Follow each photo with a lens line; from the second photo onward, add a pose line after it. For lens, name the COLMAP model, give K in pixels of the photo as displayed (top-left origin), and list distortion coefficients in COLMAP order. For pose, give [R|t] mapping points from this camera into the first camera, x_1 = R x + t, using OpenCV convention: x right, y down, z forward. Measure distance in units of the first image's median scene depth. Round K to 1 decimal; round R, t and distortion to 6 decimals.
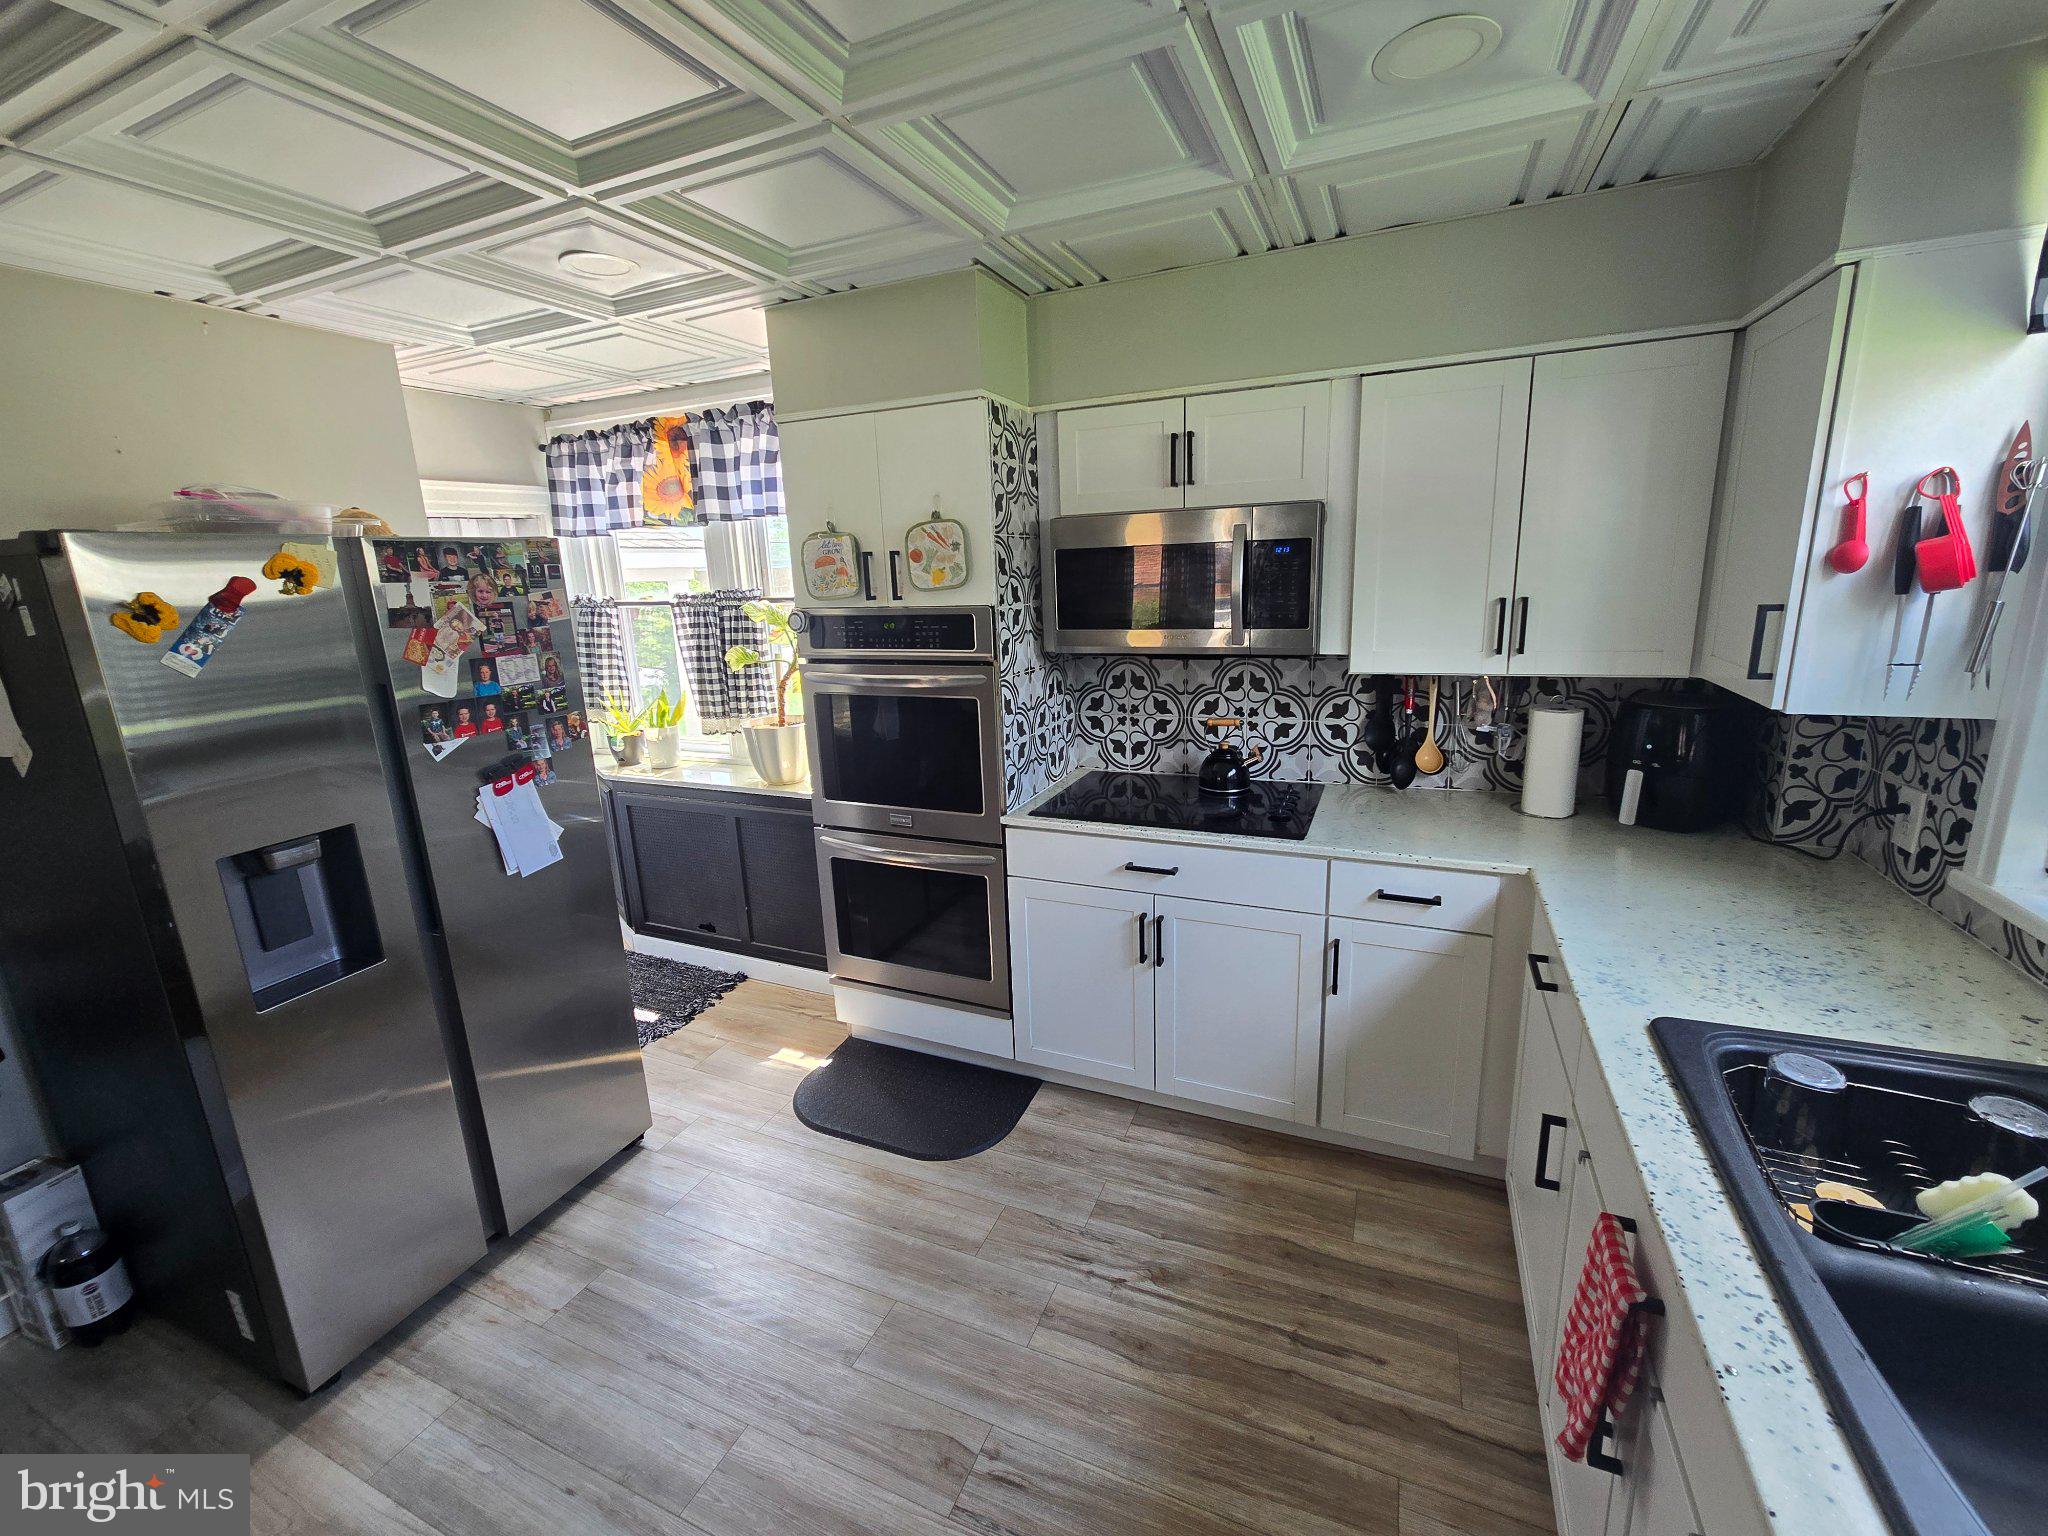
lens RADIAL K [[842.1, 0, 1026.1], [0, 842.1, 760.8], [0, 0, 1]] dist [-0.000605, 0.000493]
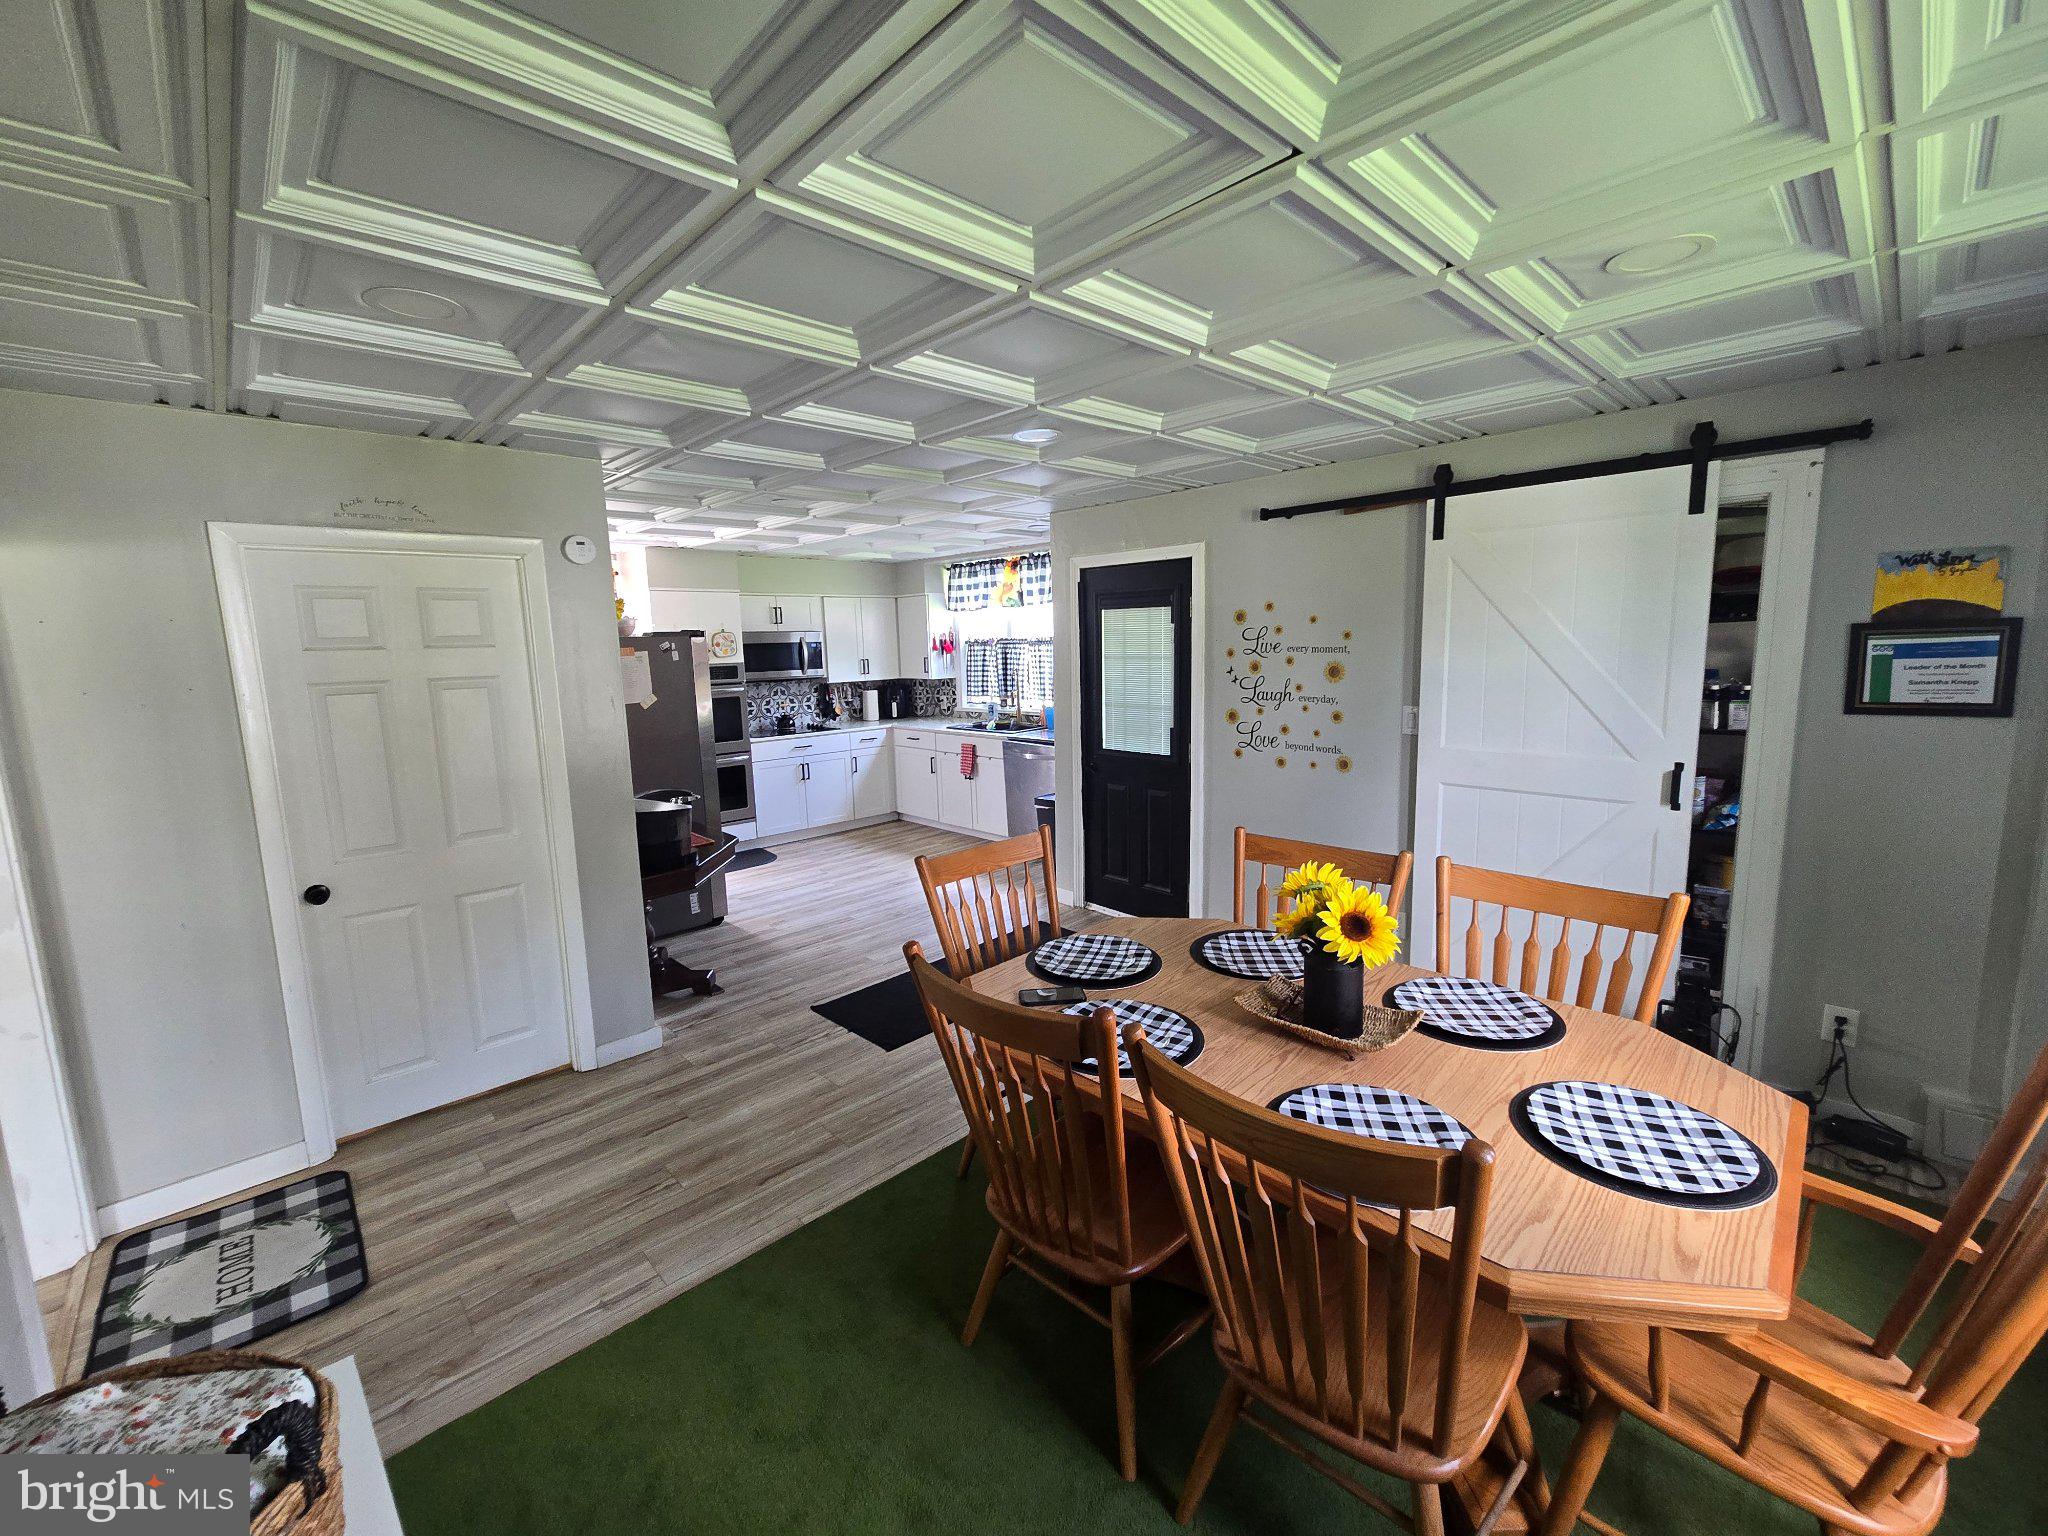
lens RADIAL K [[842.1, 0, 1024.5], [0, 842.1, 759.9], [0, 0, 1]] dist [-0.000605, 0.000493]
pose [[0.383882, -0.101927, 0.917739, -2.585932], [0.220155, 0.975330, 0.016235, 0.332705], [-0.896753, 0.195812, 0.396851, -1.009378]]
